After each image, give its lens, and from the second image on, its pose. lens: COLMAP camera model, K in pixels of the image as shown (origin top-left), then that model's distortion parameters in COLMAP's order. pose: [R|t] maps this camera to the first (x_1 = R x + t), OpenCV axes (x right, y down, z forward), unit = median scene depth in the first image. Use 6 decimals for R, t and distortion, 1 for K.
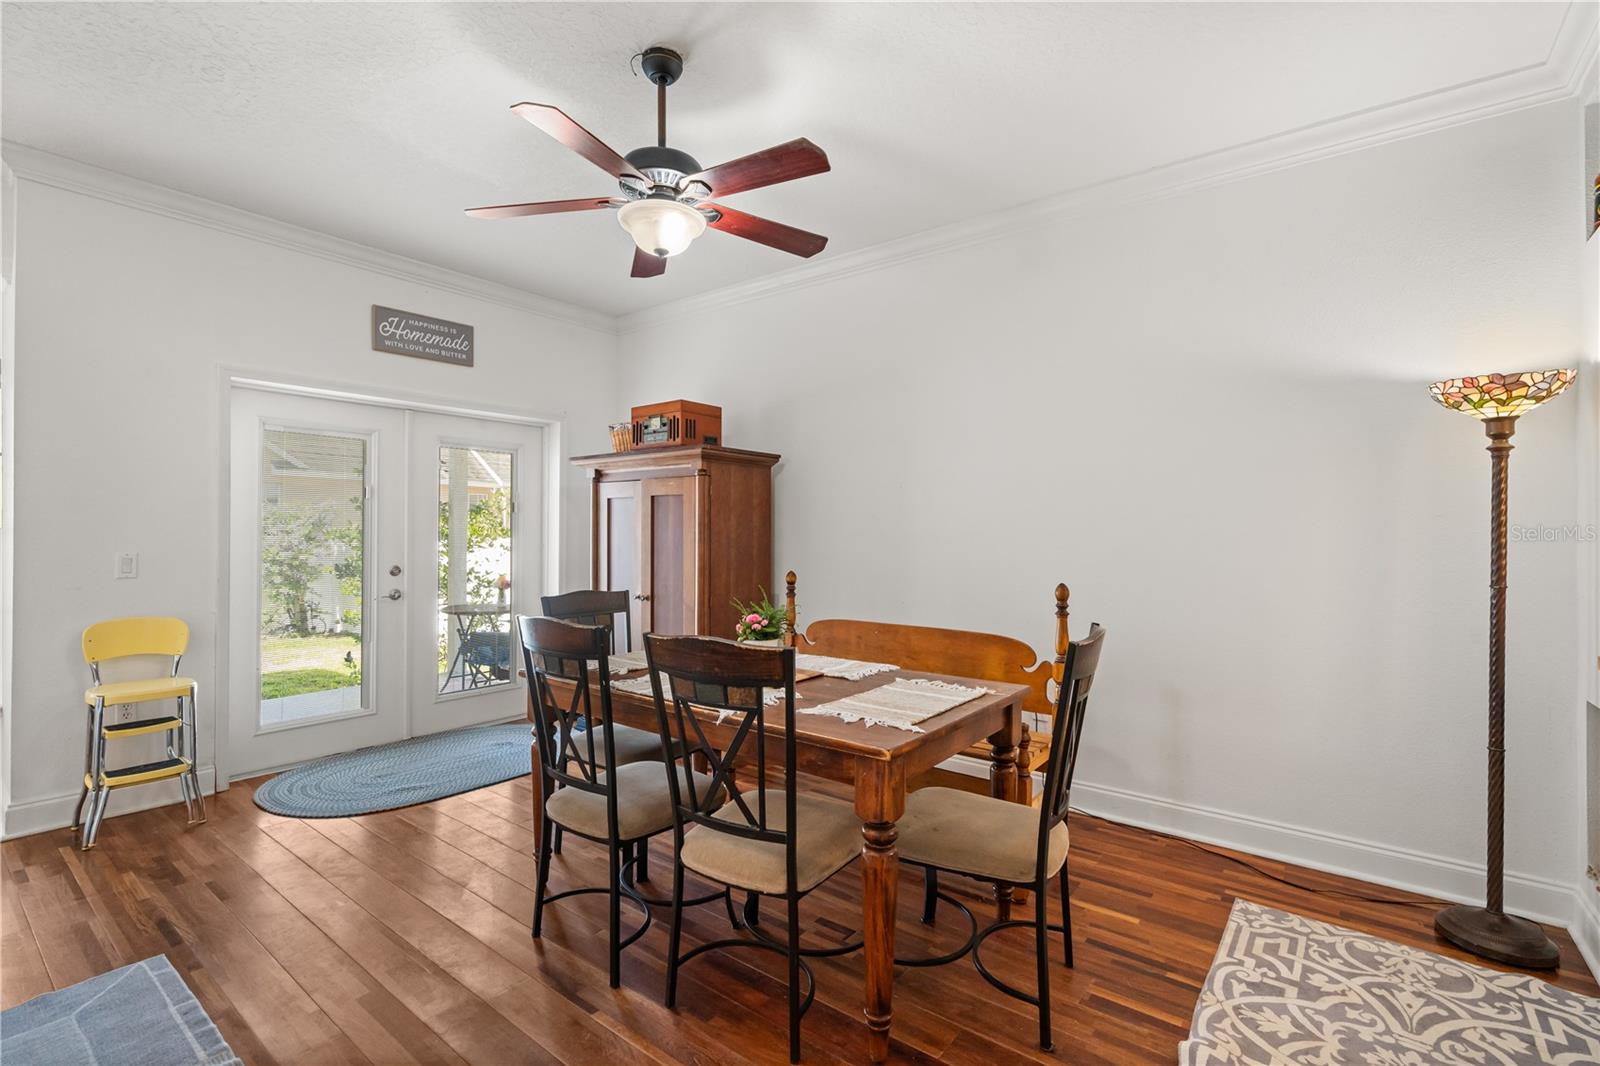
lens RADIAL K [[733.6, 0, 787.4], [0, 733.6, 533.1], [0, 0, 1]] dist [-0.012580, 0.005024]
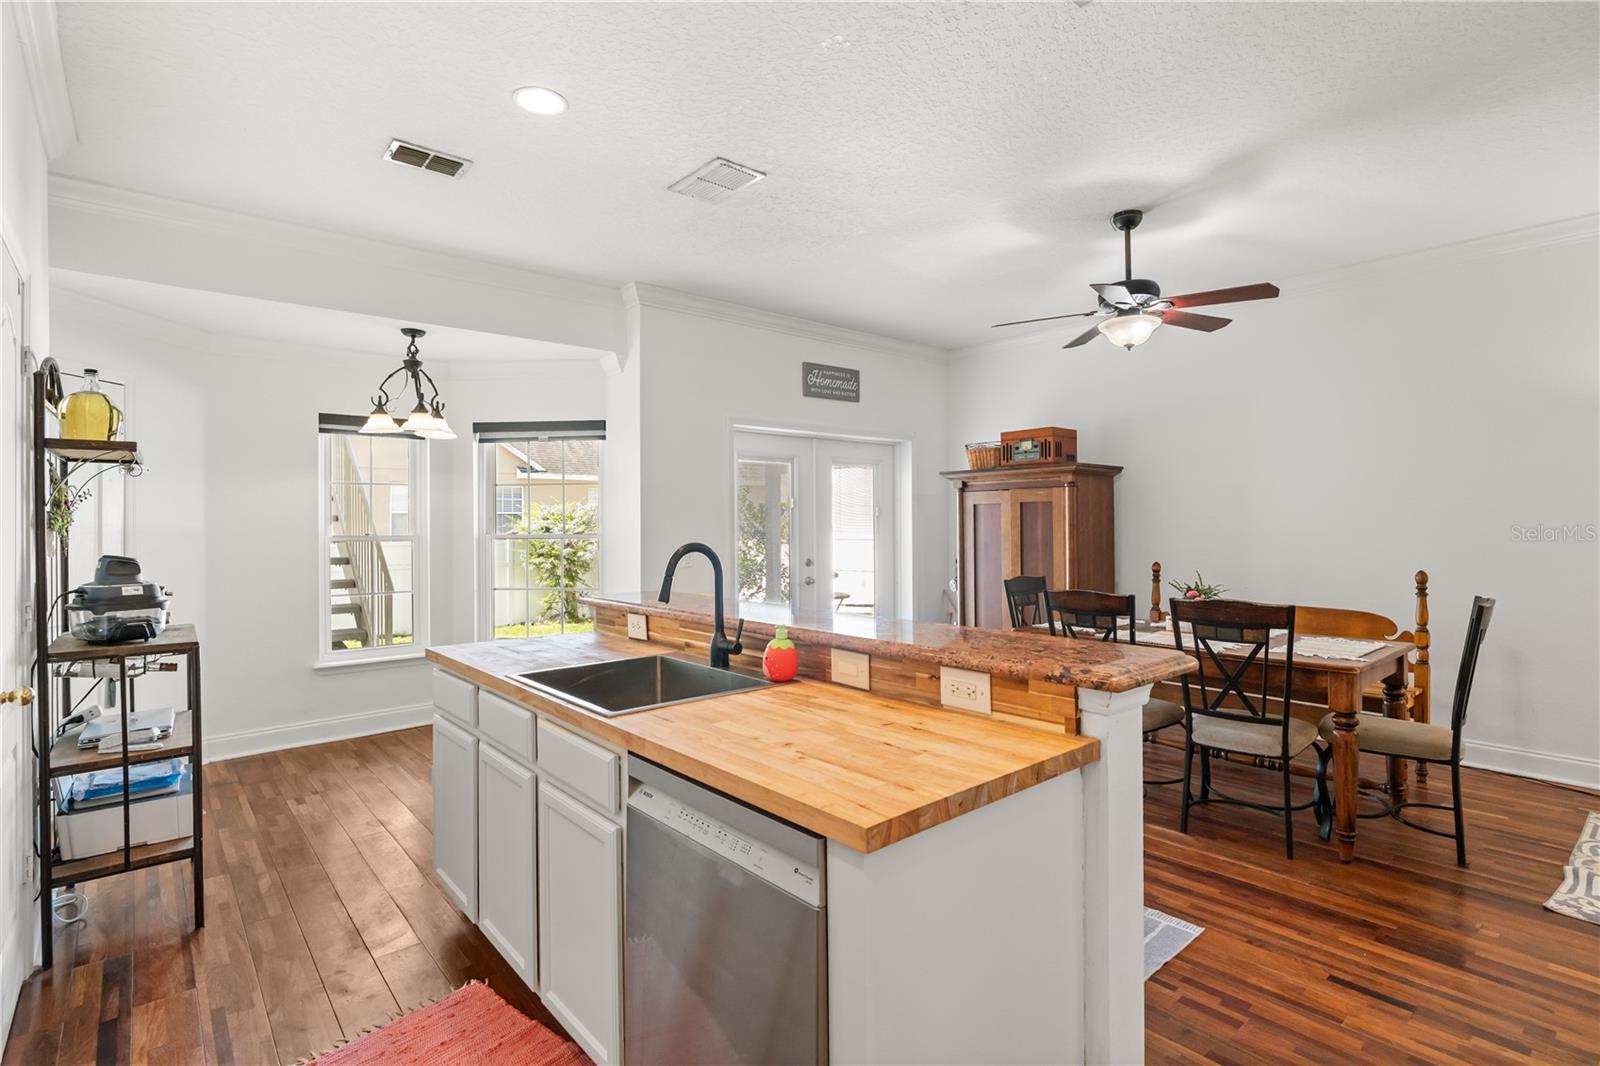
lens RADIAL K [[772.4, 0, 798.9], [0, 772.4, 522.9], [0, 0, 1]] dist [-0.014458, 0.004941]
pose [[0.979581, -0.010311, -0.200783, -0.426594], [0.009591, 0.999944, -0.004561, -0.019653], [0.200819, 0.002542, 0.979625, -0.542662]]
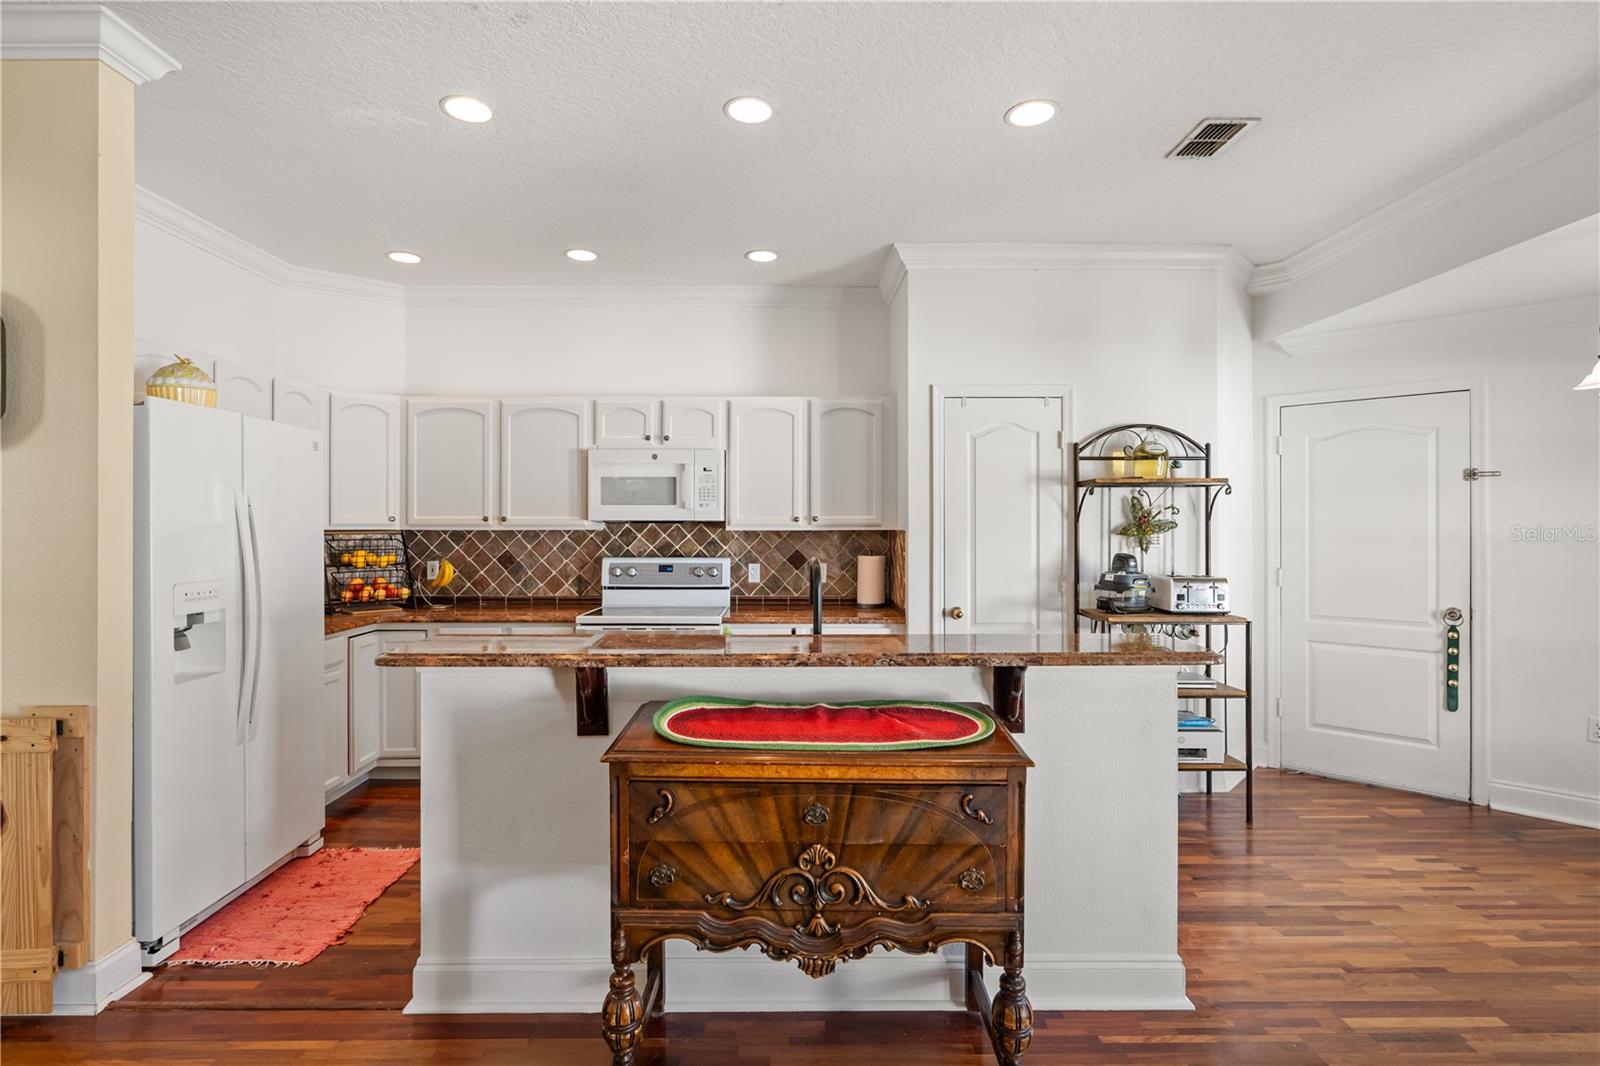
lens RADIAL K [[772.4, 0, 782.6], [0, 772.4, 521.7], [0, 0, 1]] dist [-0.014458, 0.004941]
pose [[-0.791285, -0.004001, -0.611434, -0.108774], [-0.003442, 0.999992, -0.002088, -0.043513], [0.611438, 0.000452, -0.791292, 0.869135]]
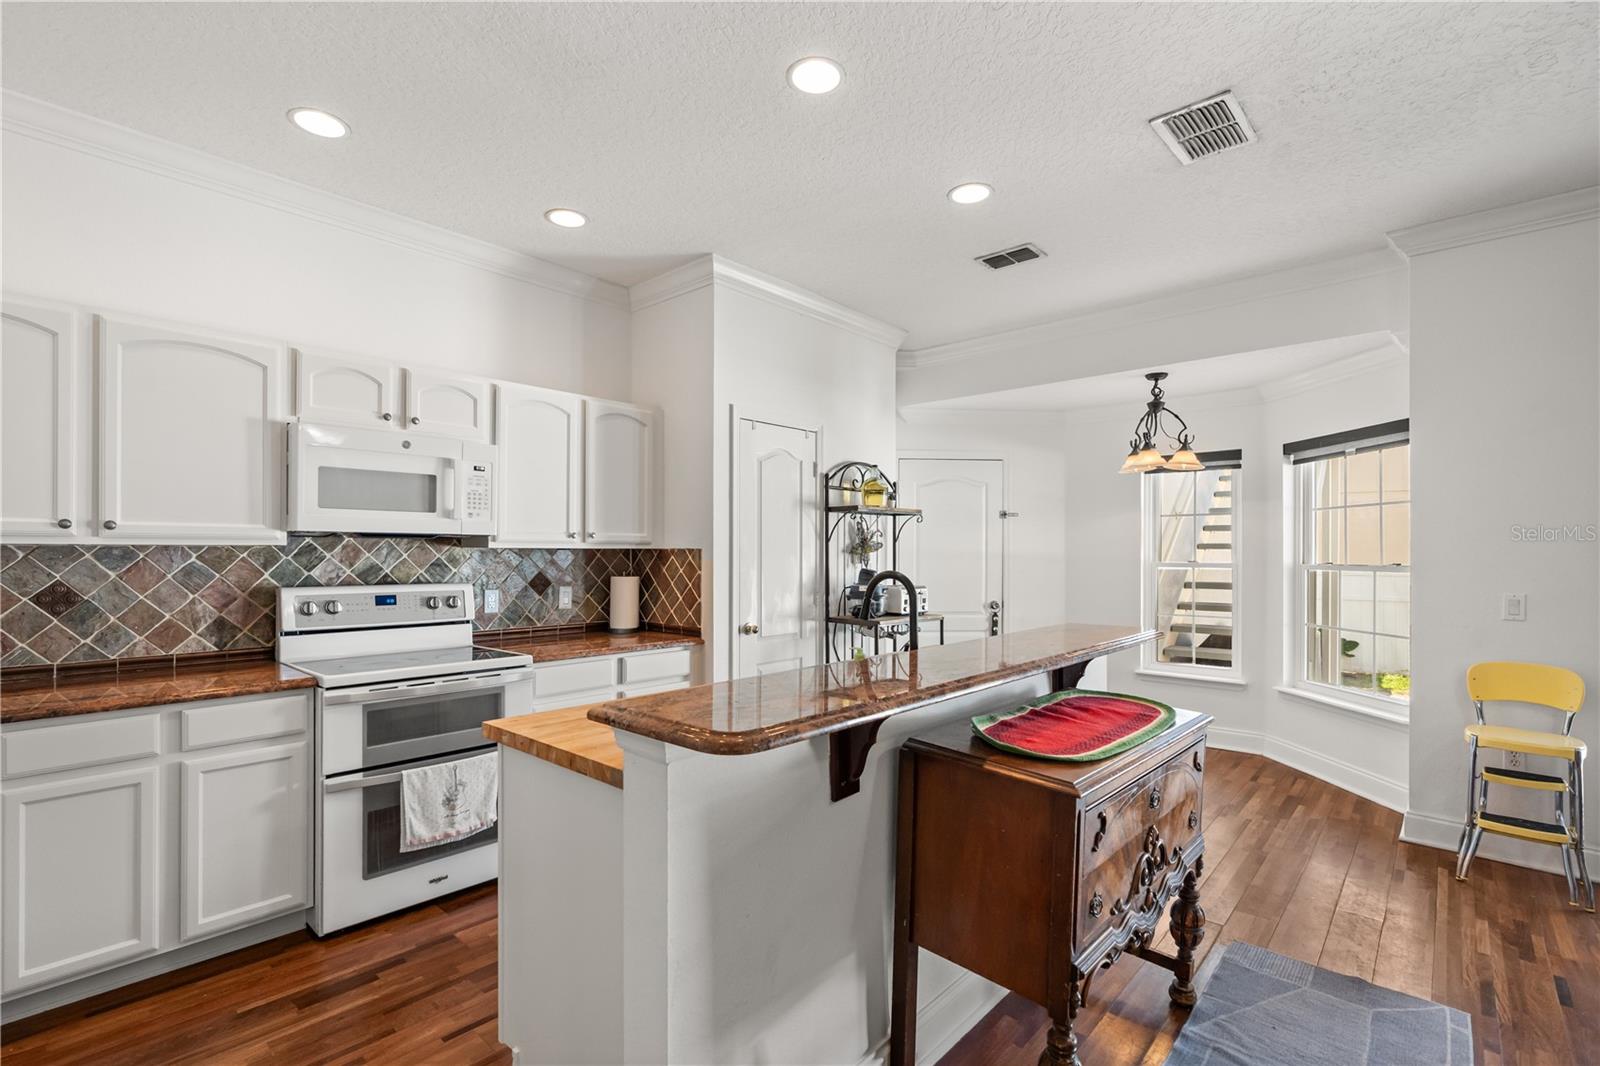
lens RADIAL K [[733.6, 0, 803.7], [0, 733.6, 552.1], [0, 0, 1]] dist [-0.012580, 0.005024]
pose [[-0.076015, -0.002794, -0.997103, 0.149115], [-0.006887, 0.999974, -0.002277, -0.023137], [0.997083, 0.006694, -0.076032, 0.158756]]
